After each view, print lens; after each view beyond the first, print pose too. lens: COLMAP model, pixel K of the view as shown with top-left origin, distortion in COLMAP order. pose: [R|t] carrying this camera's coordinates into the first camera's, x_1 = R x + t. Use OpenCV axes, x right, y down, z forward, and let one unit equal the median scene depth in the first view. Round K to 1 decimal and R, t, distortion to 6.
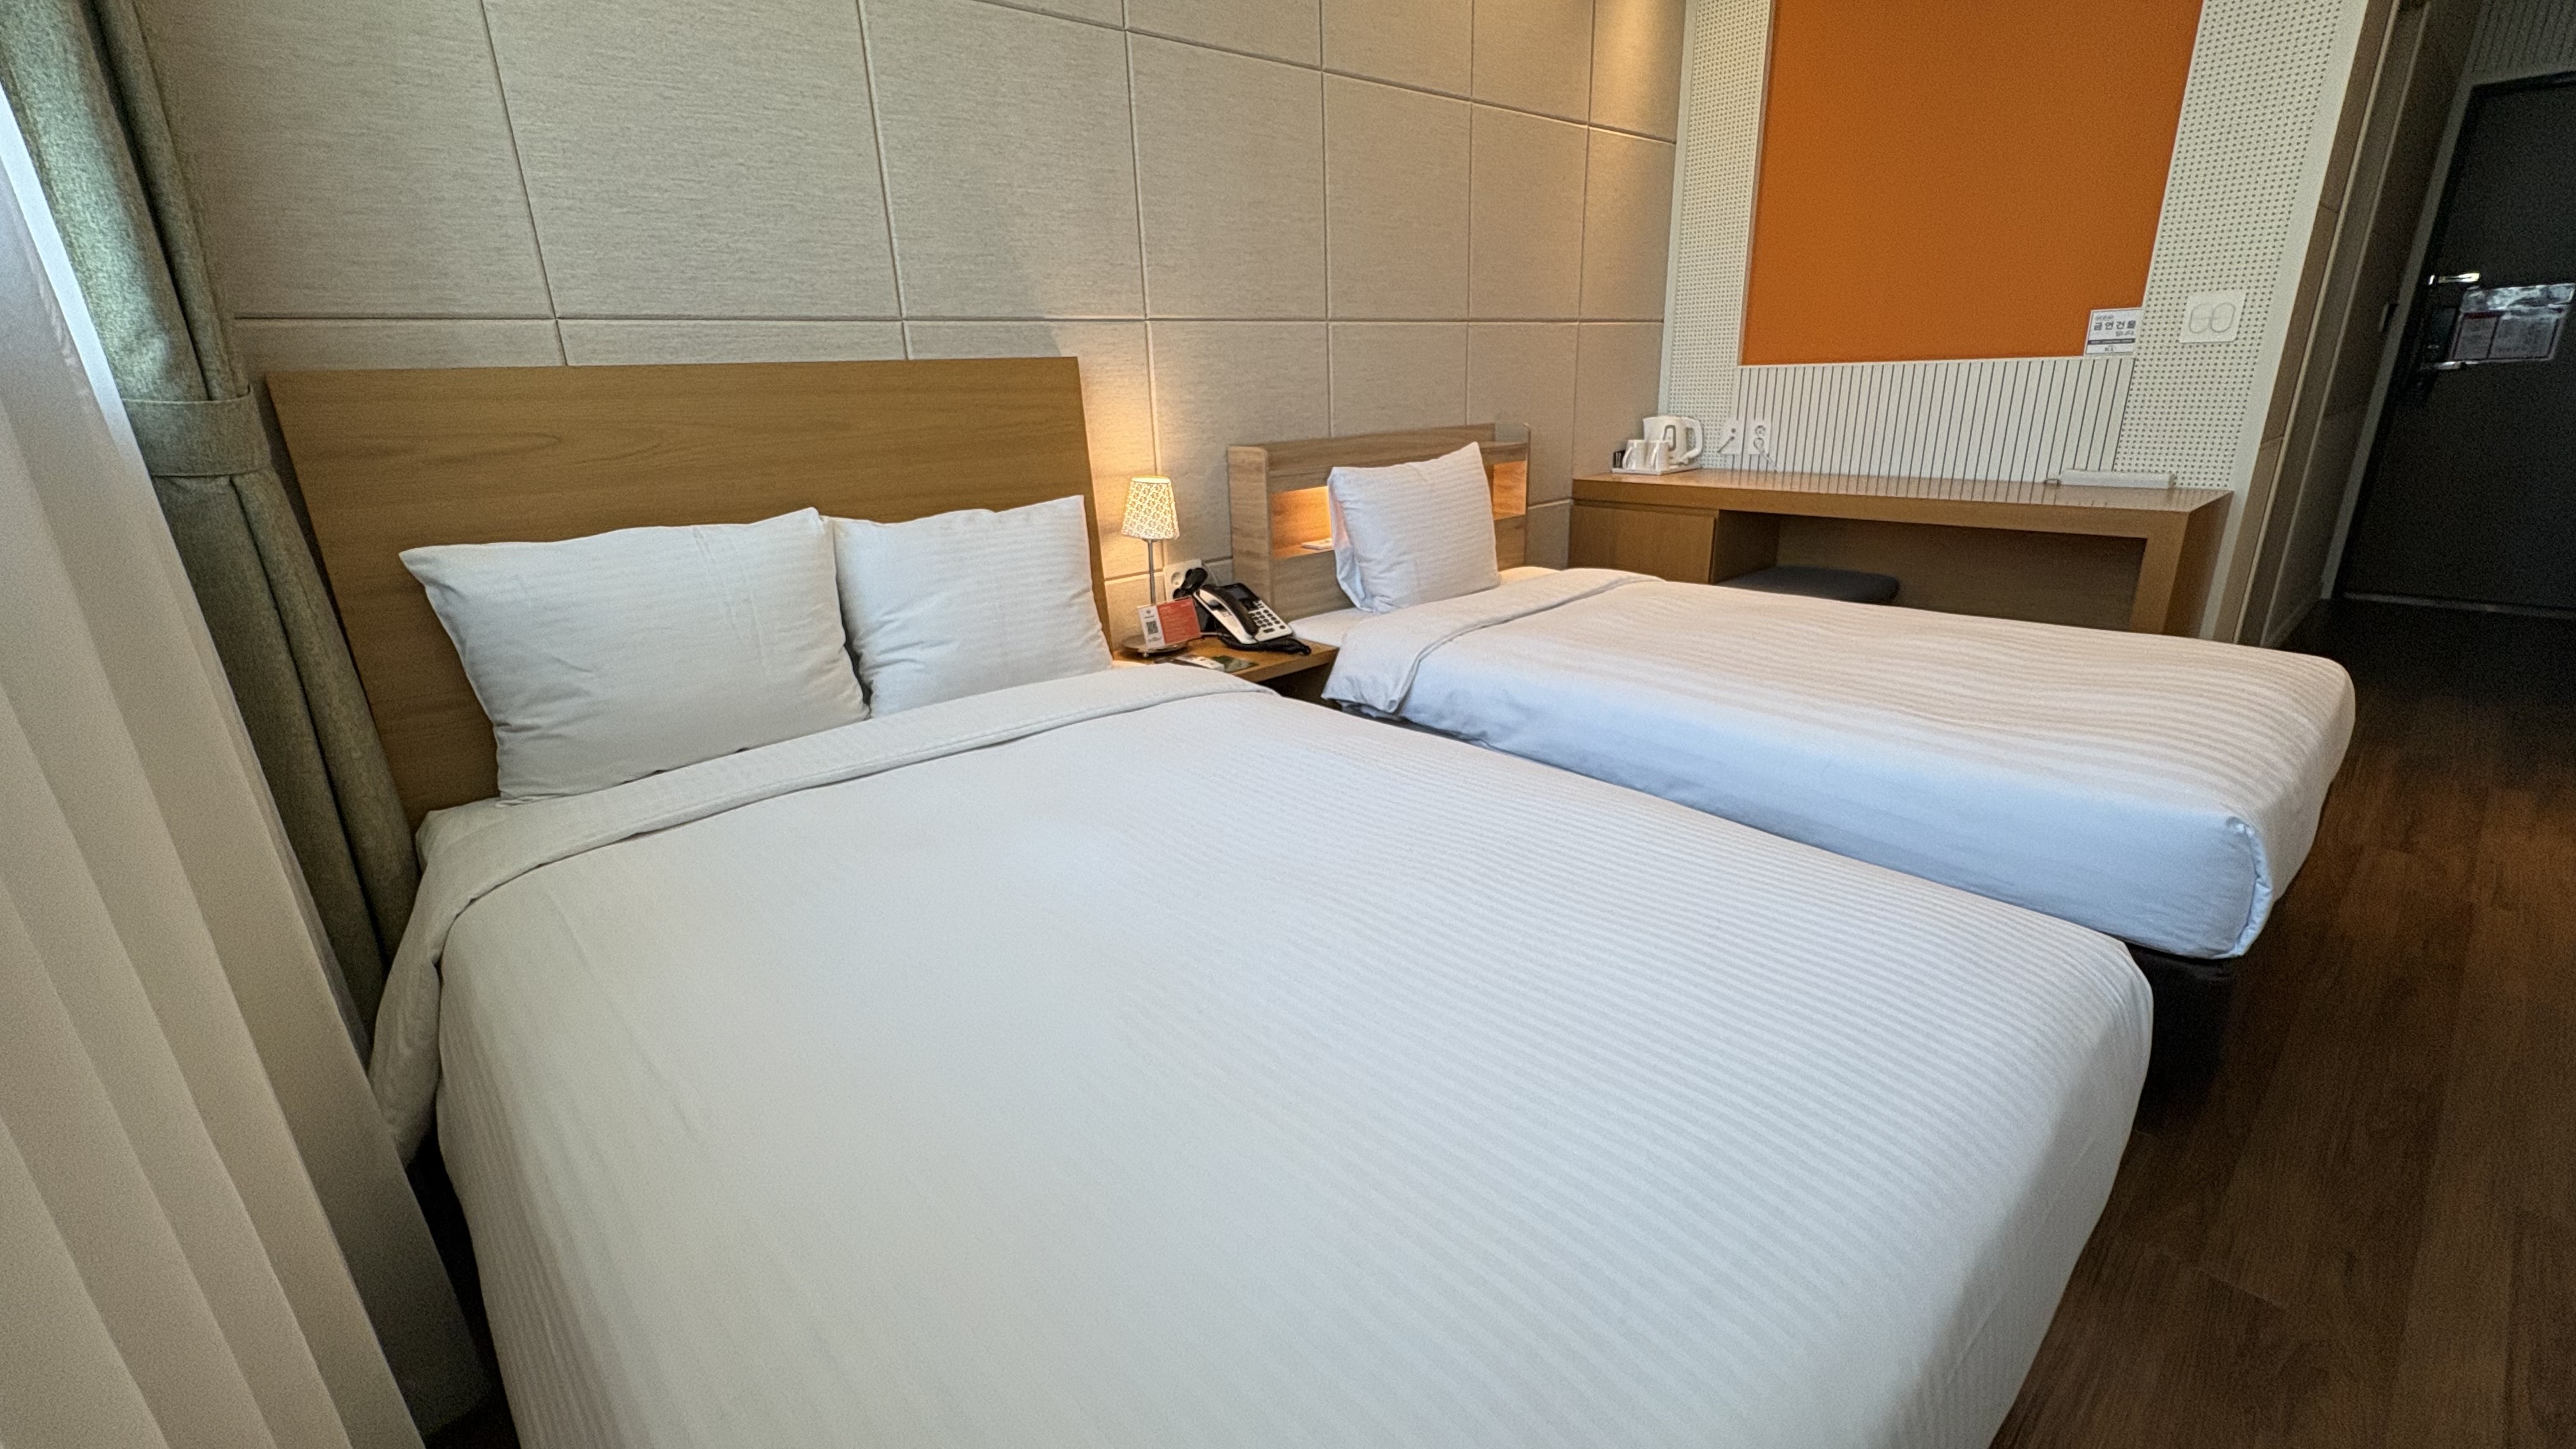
lens RADIAL K [[1056.9, 0, 1288.0], [0, 1056.9, 724.5], [0, 0, 1]] dist [0.000394, 0.000048]
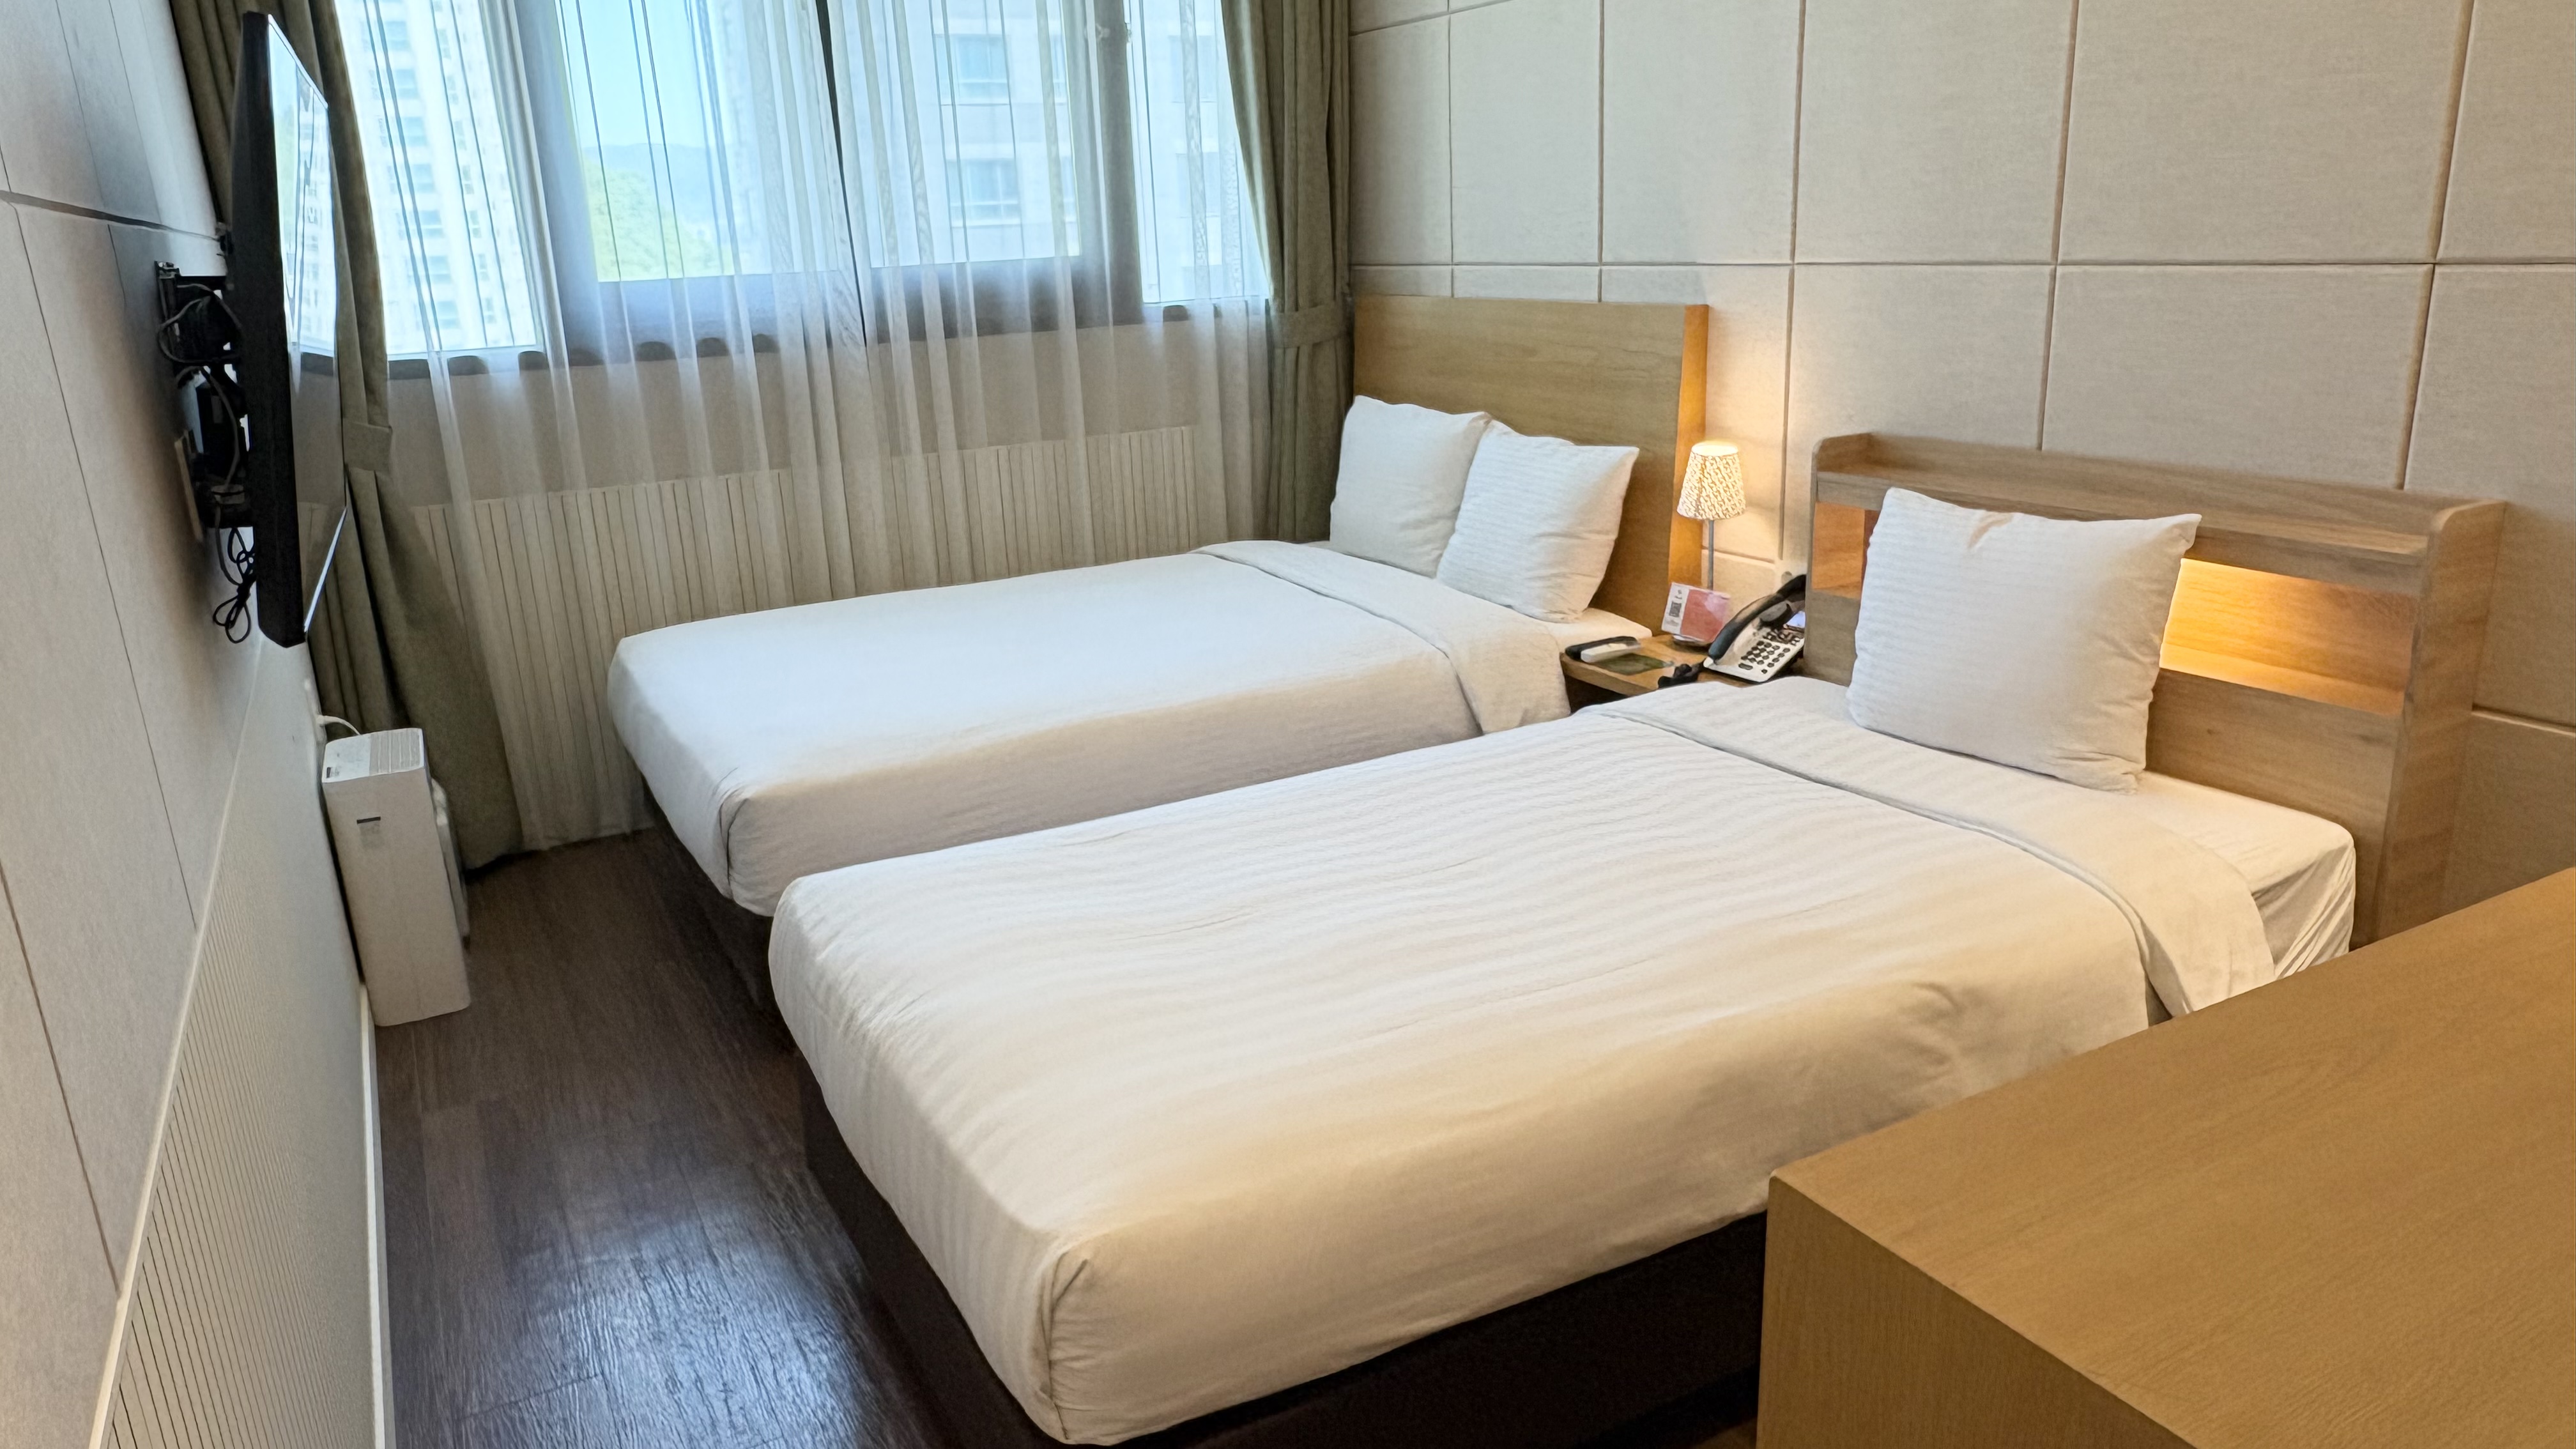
lens RADIAL K [[1667.8, 0, 1288.0], [0, 1667.8, 724.5], [0, 0, 1]] dist [-0.070267, -0.000133]
pose [[-0.240916, 0.315589, -0.917803, 1.158372], [-0.255830, 0.891563, 0.373720, -0.409073], [0.936221, 0.324837, -0.134054, 0.850984]]
